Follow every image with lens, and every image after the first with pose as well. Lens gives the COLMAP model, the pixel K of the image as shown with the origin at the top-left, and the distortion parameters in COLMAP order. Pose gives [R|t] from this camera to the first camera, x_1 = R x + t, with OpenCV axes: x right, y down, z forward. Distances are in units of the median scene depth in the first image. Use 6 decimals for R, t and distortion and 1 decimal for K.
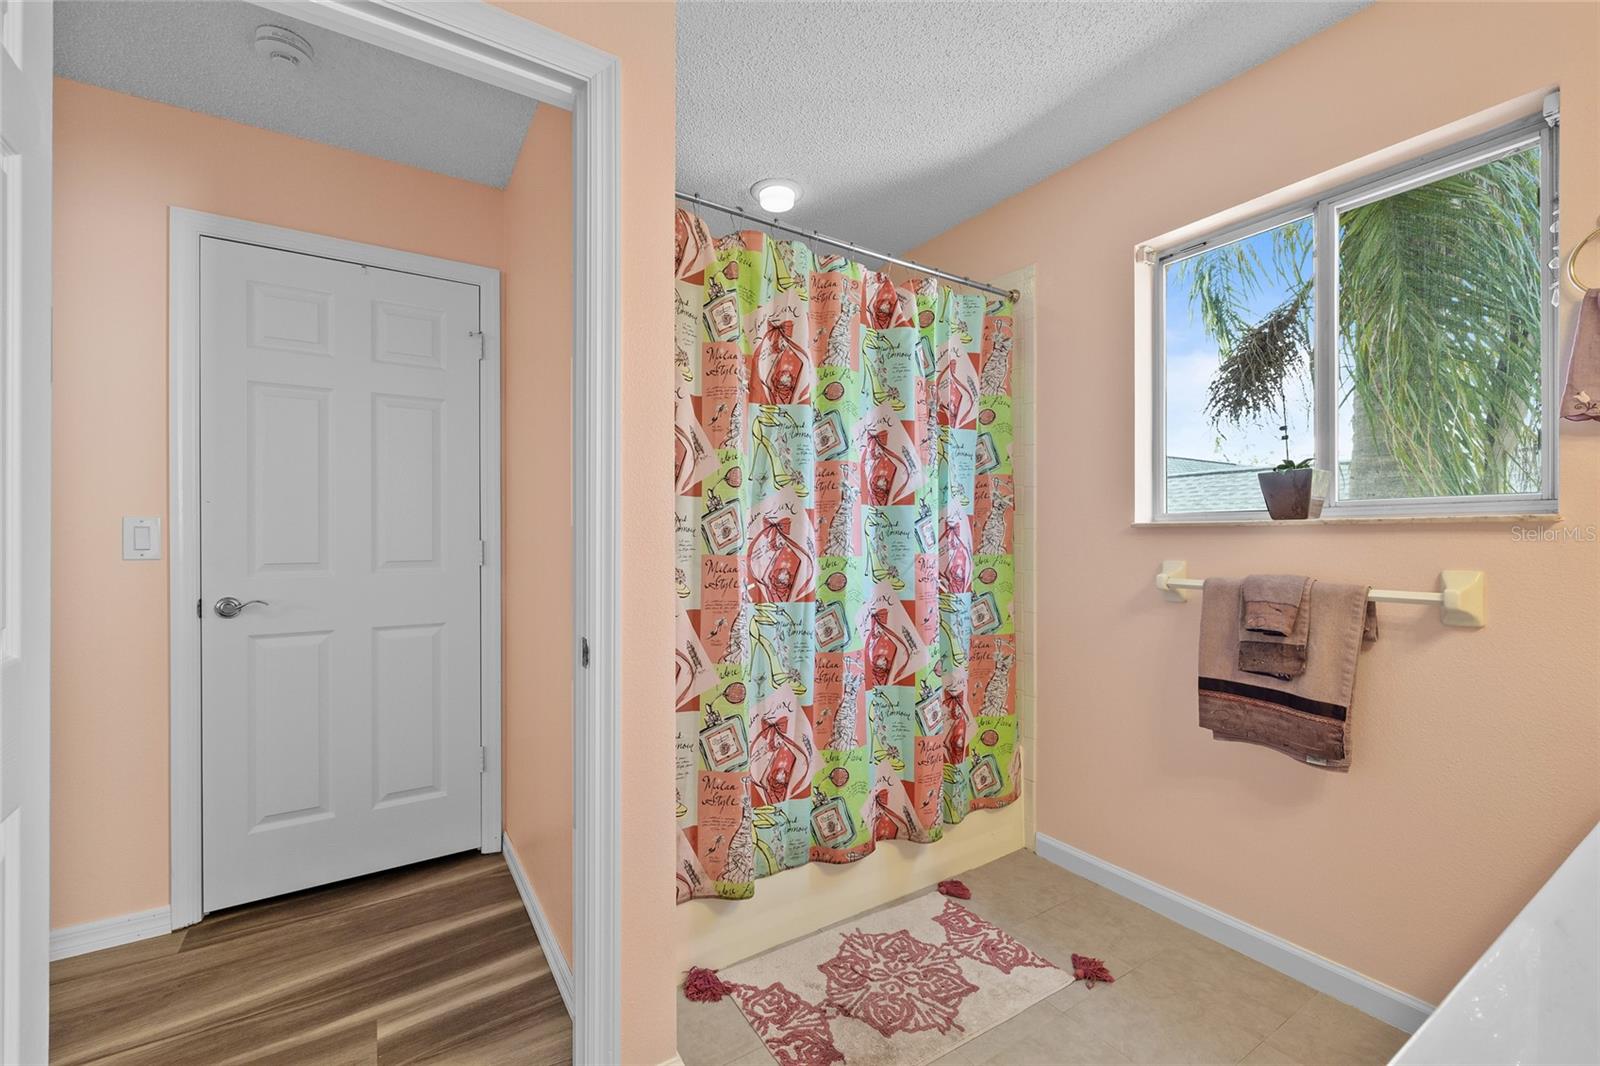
lens RADIAL K [[673.9, 0, 797.2], [0, 673.9, 534.7], [0, 0, 1]] dist [-0.004246, -0.000185]
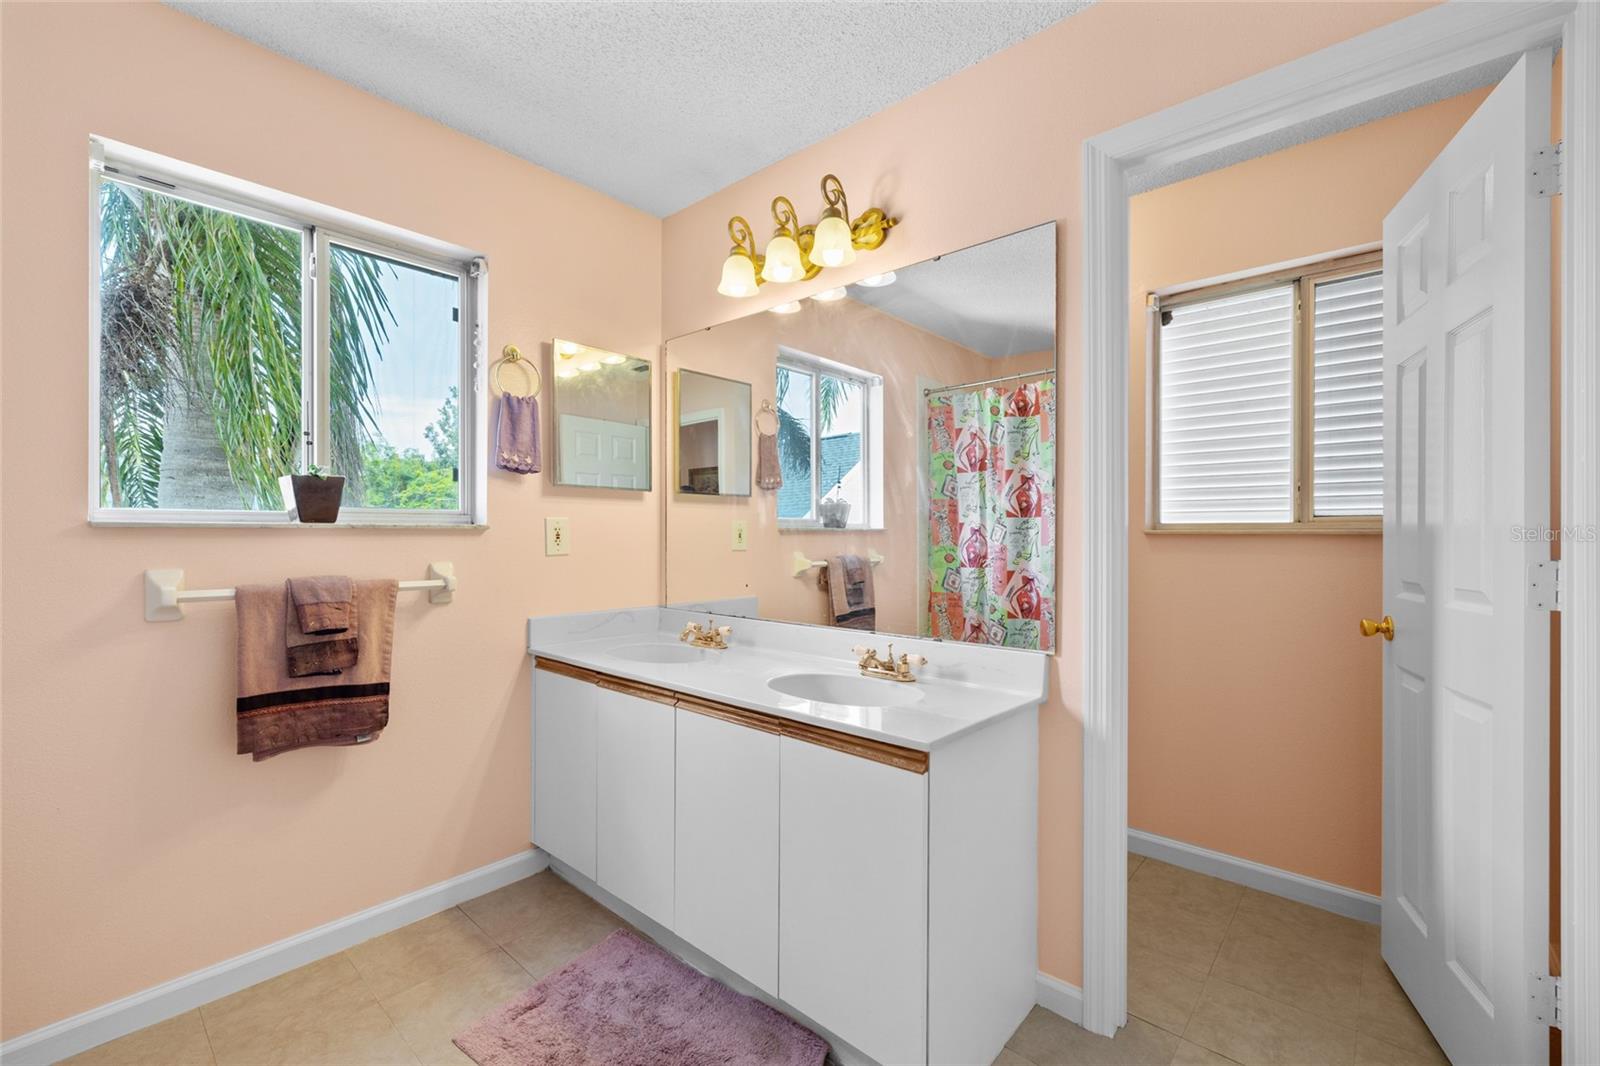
lens RADIAL K [[673.9, 0, 797.1], [0, 673.9, 535.9], [0, 0, 1]] dist [-0.004246, -0.000185]
pose [[-0.289780, 0.001335, 0.957093, -0.491003], [0.001351, 0.999999, -0.000986, 0.000161], [-0.957092, 0.001007, -0.289781, 0.600622]]
